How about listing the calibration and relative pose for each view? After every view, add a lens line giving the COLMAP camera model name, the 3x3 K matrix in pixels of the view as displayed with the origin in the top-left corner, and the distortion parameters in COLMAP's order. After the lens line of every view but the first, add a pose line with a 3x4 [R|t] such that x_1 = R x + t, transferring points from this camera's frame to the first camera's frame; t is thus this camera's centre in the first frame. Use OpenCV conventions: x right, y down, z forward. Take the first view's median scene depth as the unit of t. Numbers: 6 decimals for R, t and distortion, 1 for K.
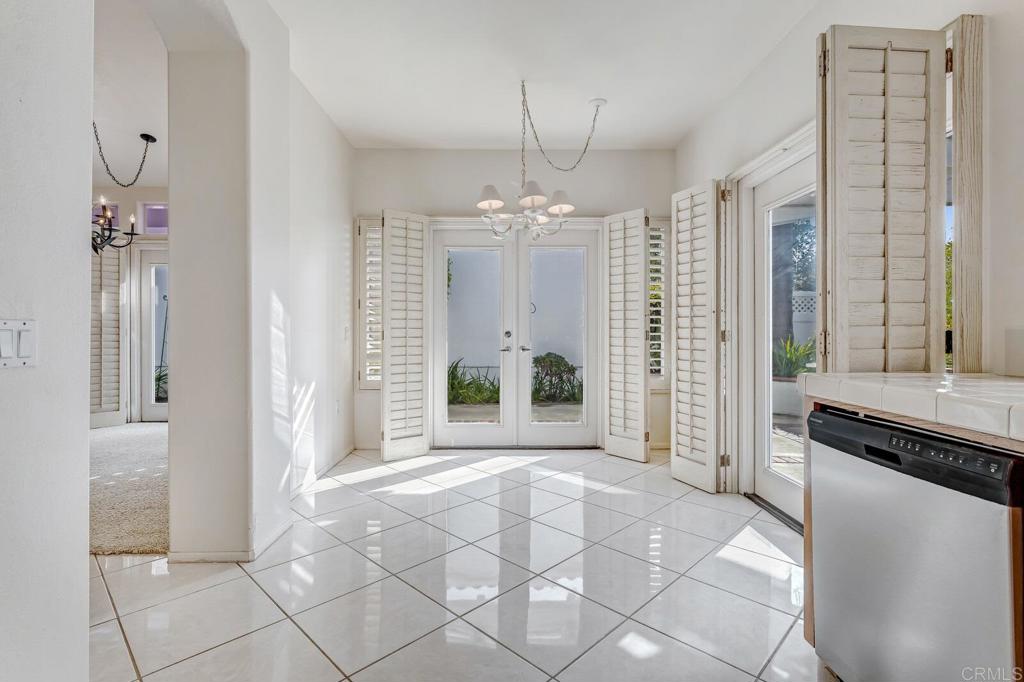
lens RADIAL K [[487.6, 0, 512.1], [0, 487.6, 330.7], [0, 0, 1]] dist [-0.008667, 0.000647]
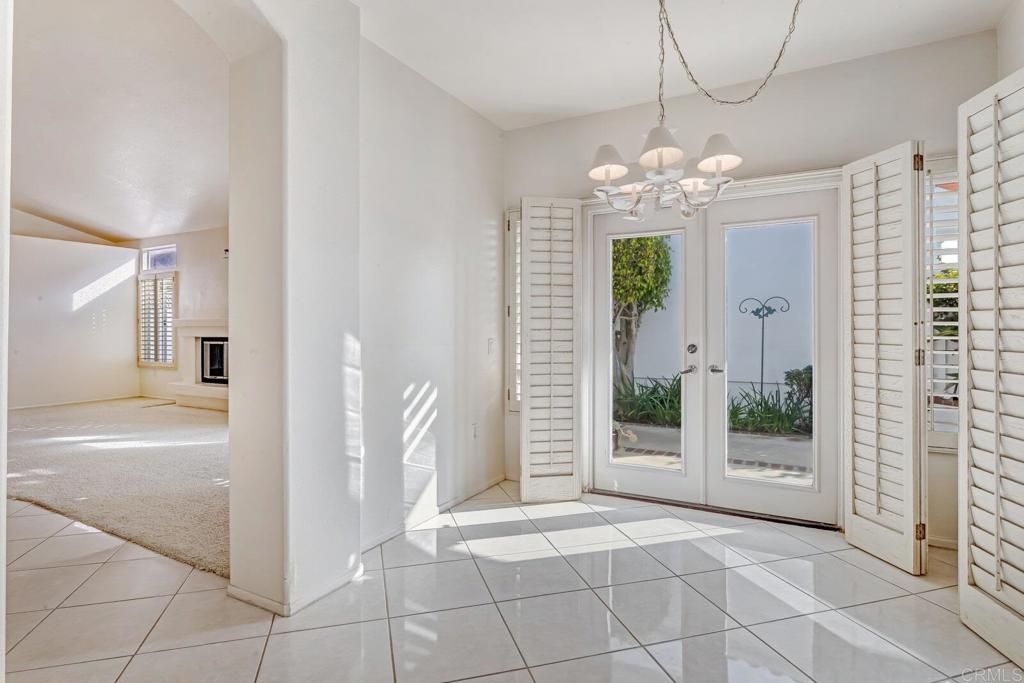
lens RADIAL K [[529.7, 0, 500.5], [0, 529.7, 327.6], [0, 0, 1]] dist [-0.013892, 0.003791]
pose [[0.866390, -0.003634, -0.499354, 0.150492], [0.002754, 0.999993, -0.002499, -0.024938], [0.499360, 0.000790, 0.866394, 0.195146]]
